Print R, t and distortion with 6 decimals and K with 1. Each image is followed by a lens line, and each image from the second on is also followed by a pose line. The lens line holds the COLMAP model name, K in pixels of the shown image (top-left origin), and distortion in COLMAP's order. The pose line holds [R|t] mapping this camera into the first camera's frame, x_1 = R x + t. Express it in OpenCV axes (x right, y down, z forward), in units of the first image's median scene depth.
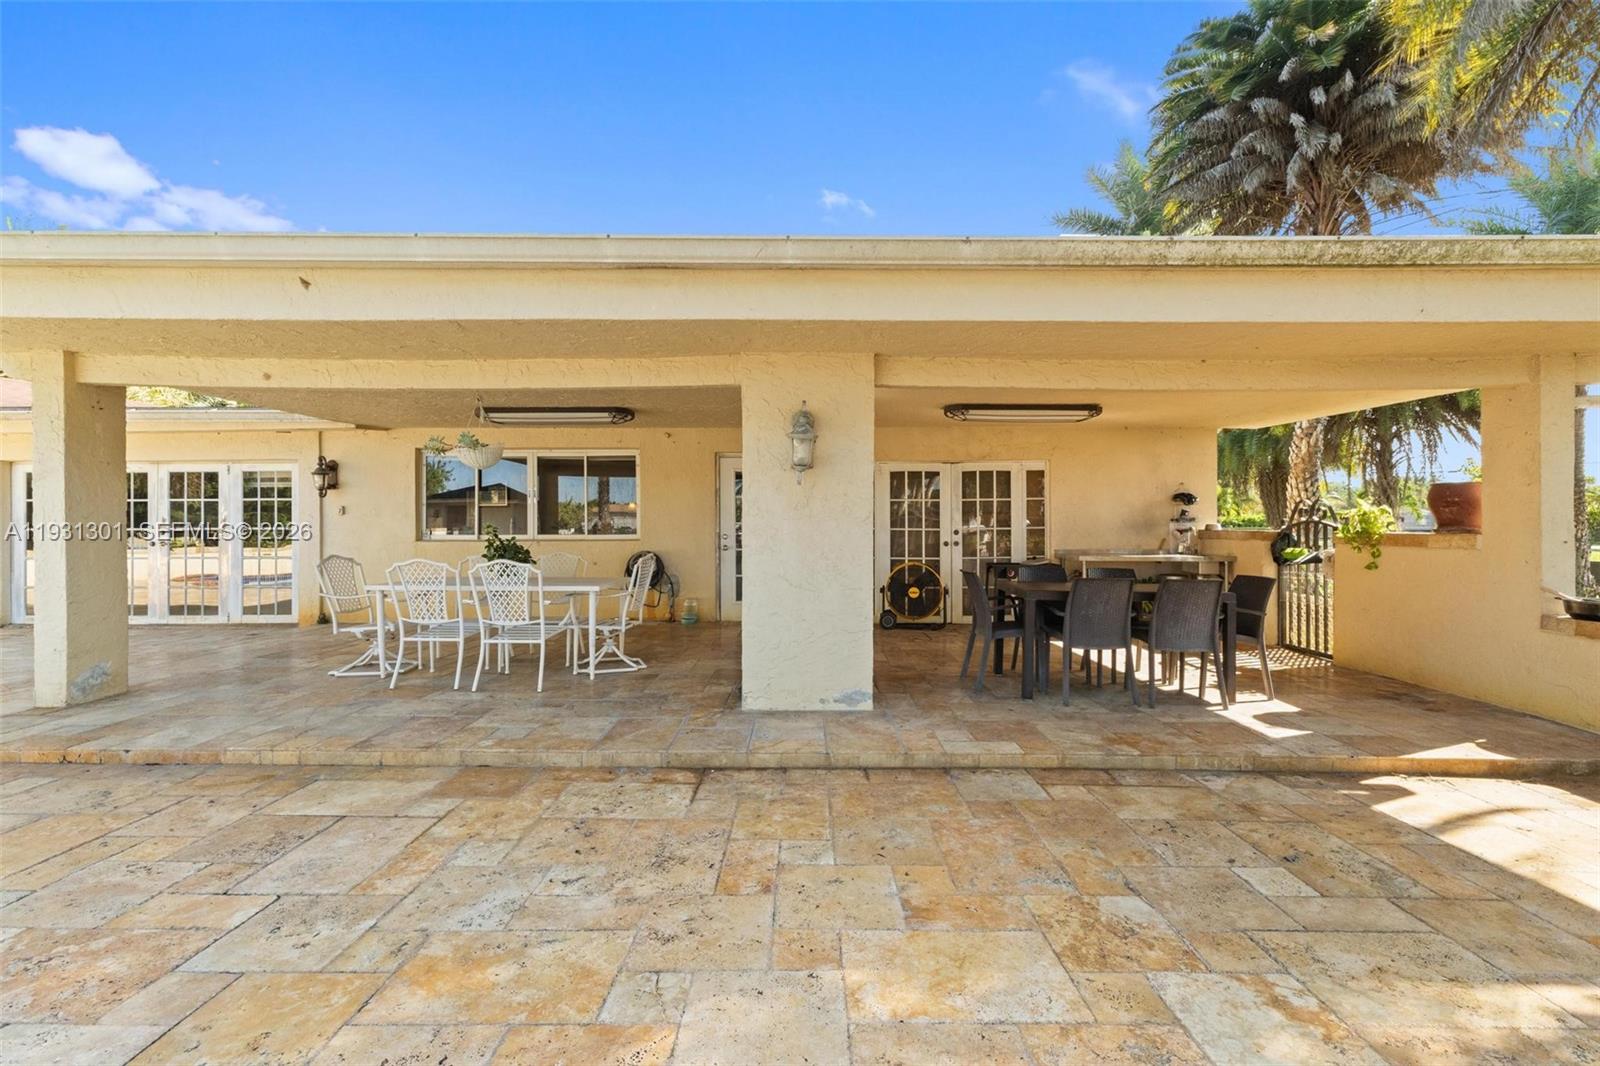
lens RADIAL K [[695.1, 0, 799.7], [0, 695.1, 523.3], [0, 0, 1]] dist [-0.006612, 0.001871]
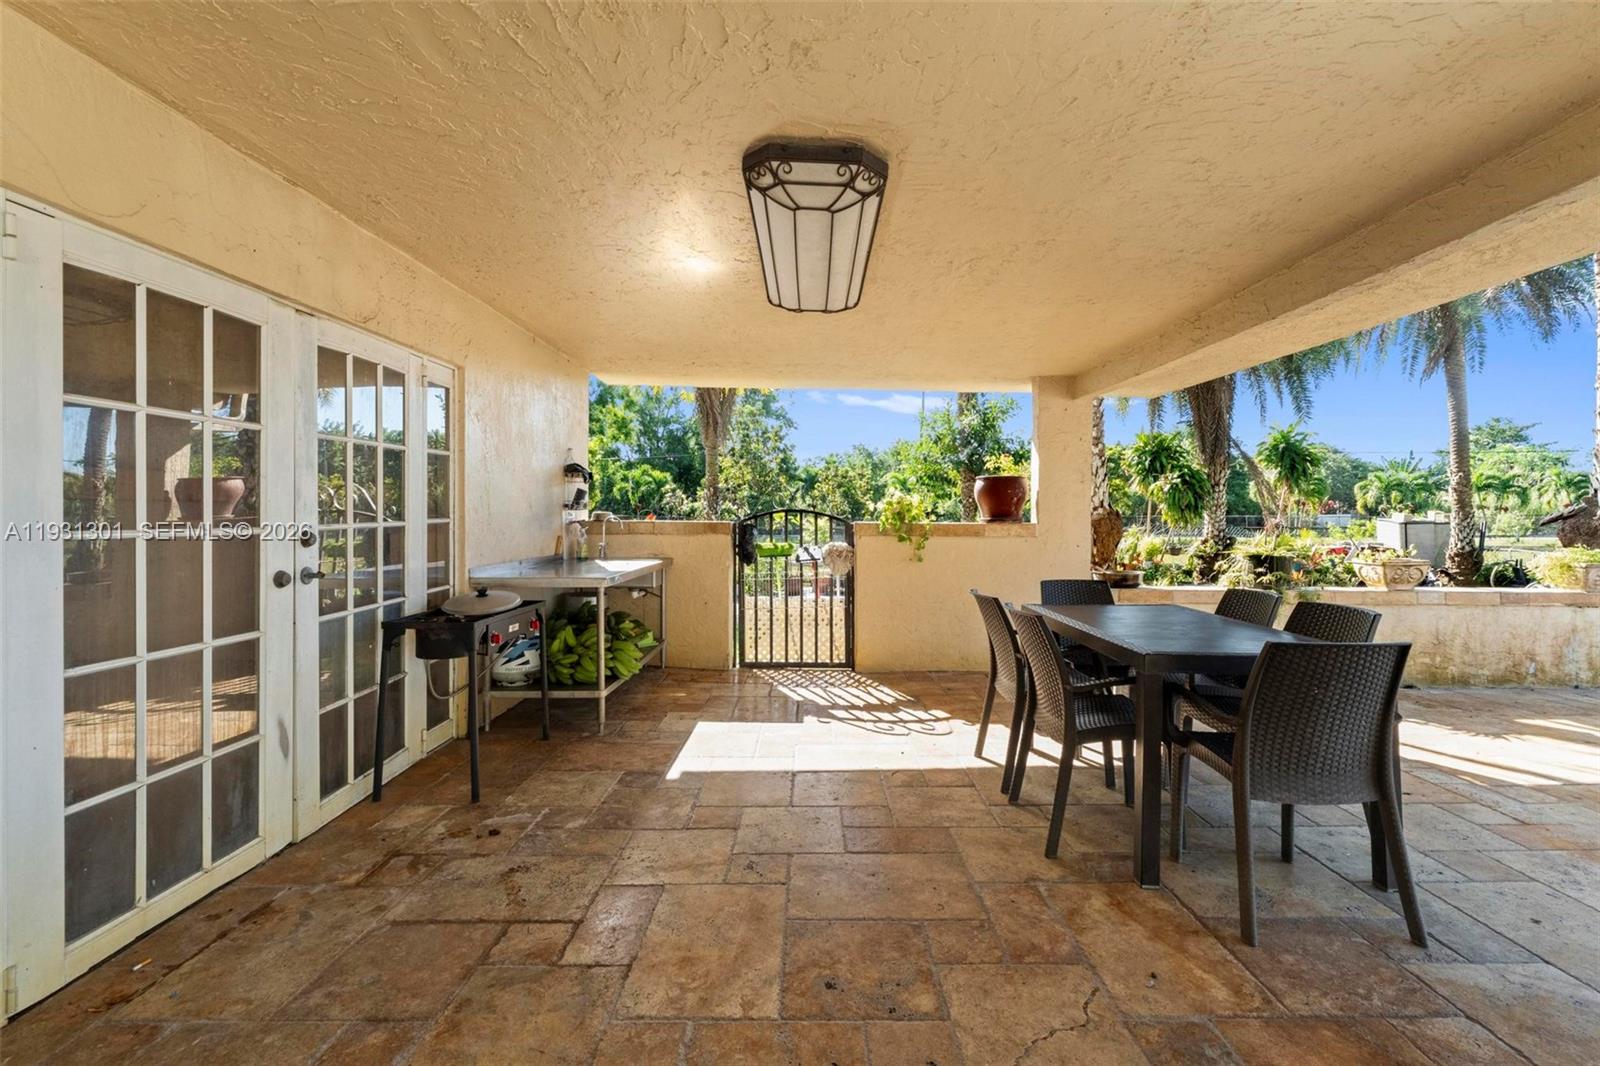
lens RADIAL K [[695.1, 0, 798.7], [0, 695.1, 517.5], [0, 0, 1]] dist [-0.006612, 0.001871]
pose [[-0.002412, -0.007577, 0.999968, -0.082692], [-0.005477, 0.999956, 0.007563, -0.000261], [-0.999982, -0.005458, -0.002454, 0.782535]]
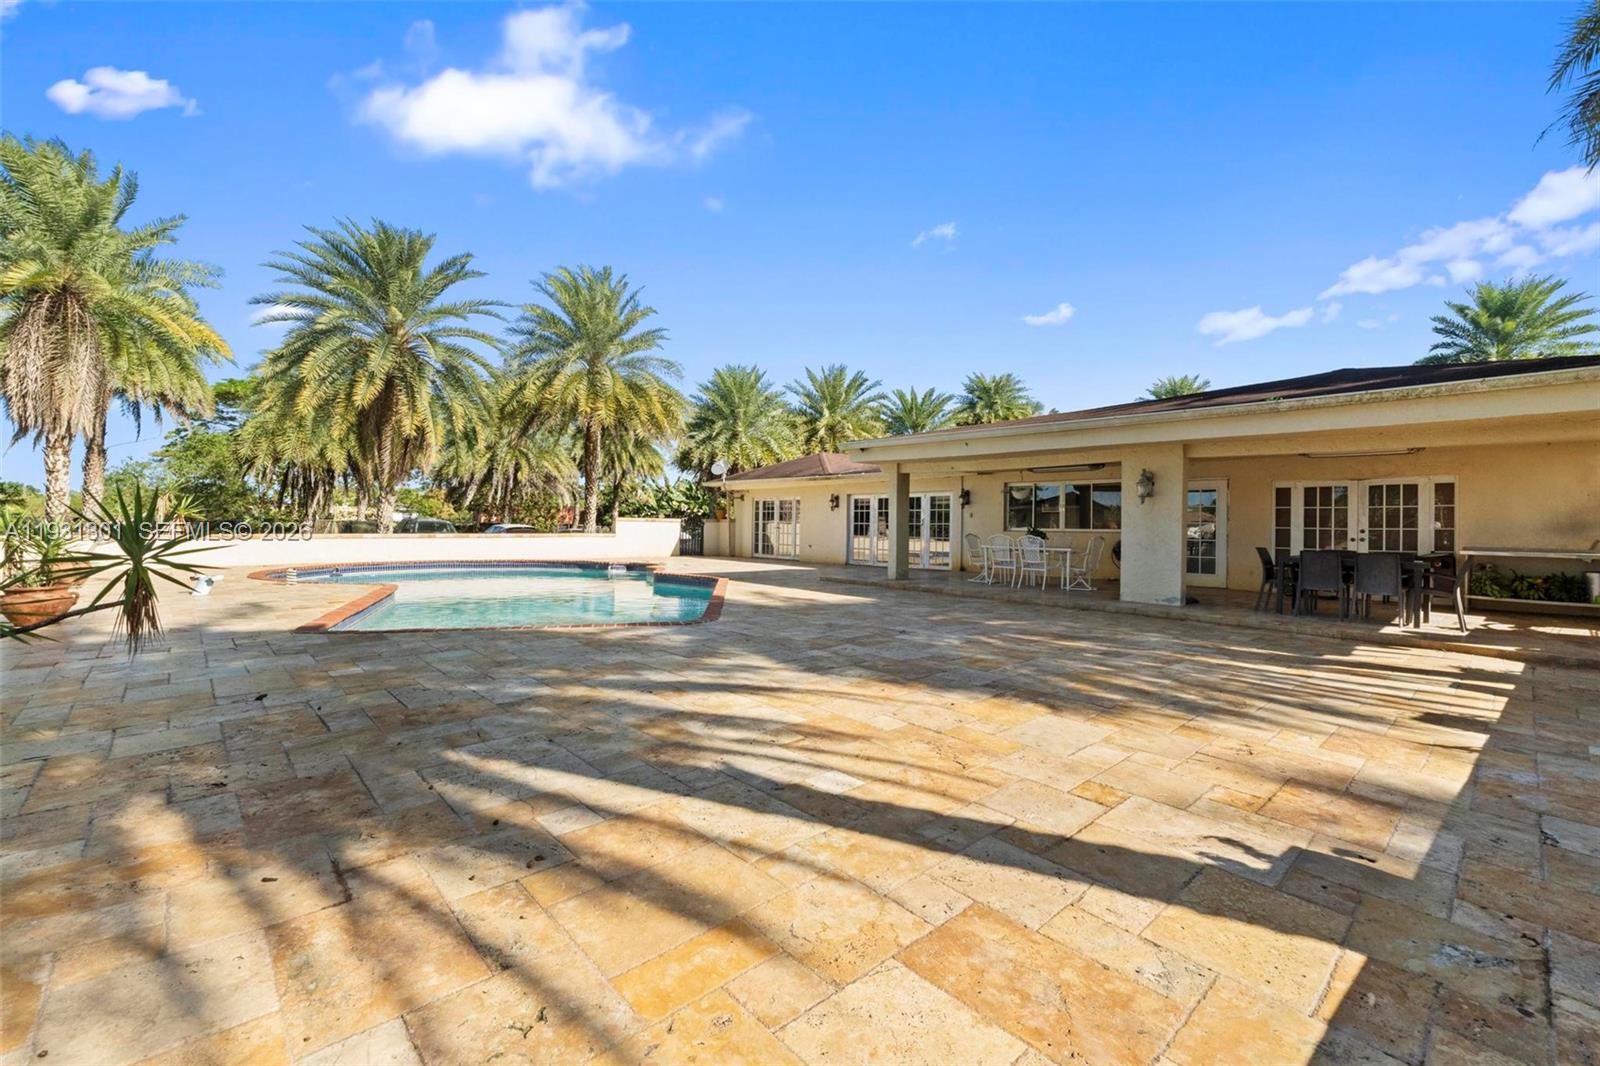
lens RADIAL K [[695.1, 0, 808.5], [0, 695.1, 525.6], [0, 0, 1]] dist [-0.006612, 0.001871]
pose [[0.692241, 0.010264, -0.721594, 0.451572], [-0.010972, 0.999933, 0.003697, 0.009007], [0.721583, 0.005358, 0.692307, -0.711588]]
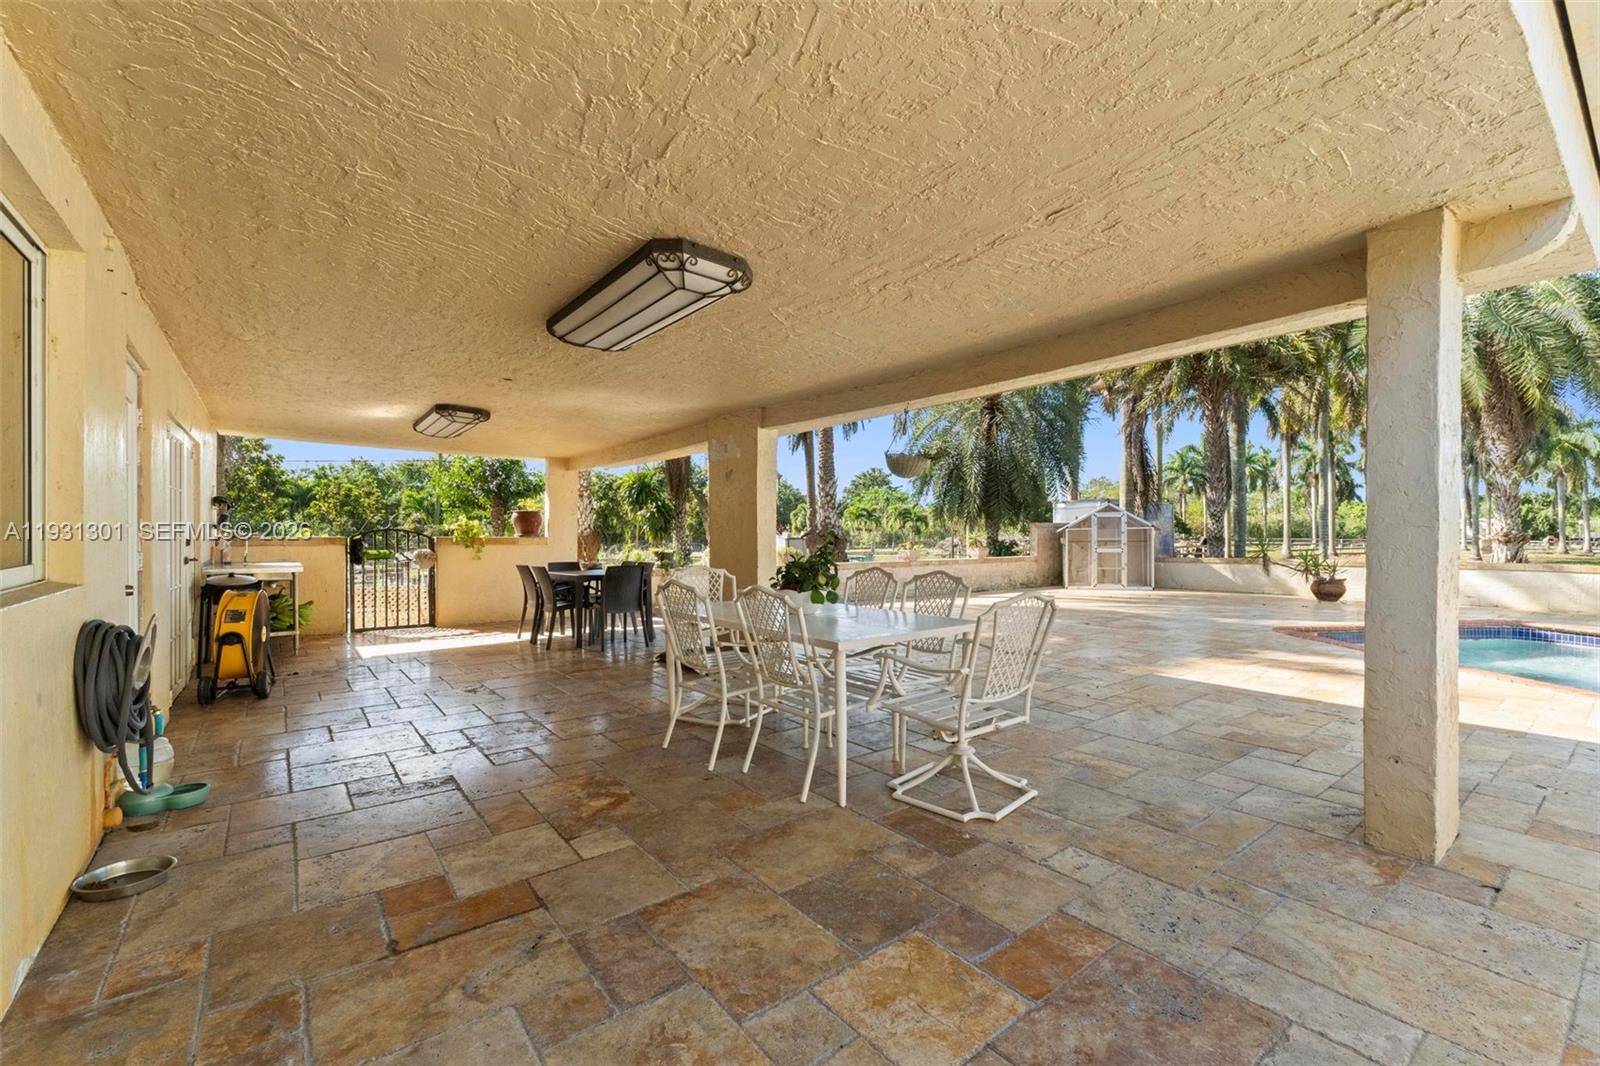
lens RADIAL K [[695.1, 0, 806.5], [0, 695.1, 534.1], [0, 0, 1]] dist [-0.006612, 0.001871]
pose [[-0.623123, -0.000607, 0.782123, -0.633103], [-0.002955, 0.999994, -0.001579, 0.004487], [-0.782118, -0.003296, -0.623122, 0.950556]]
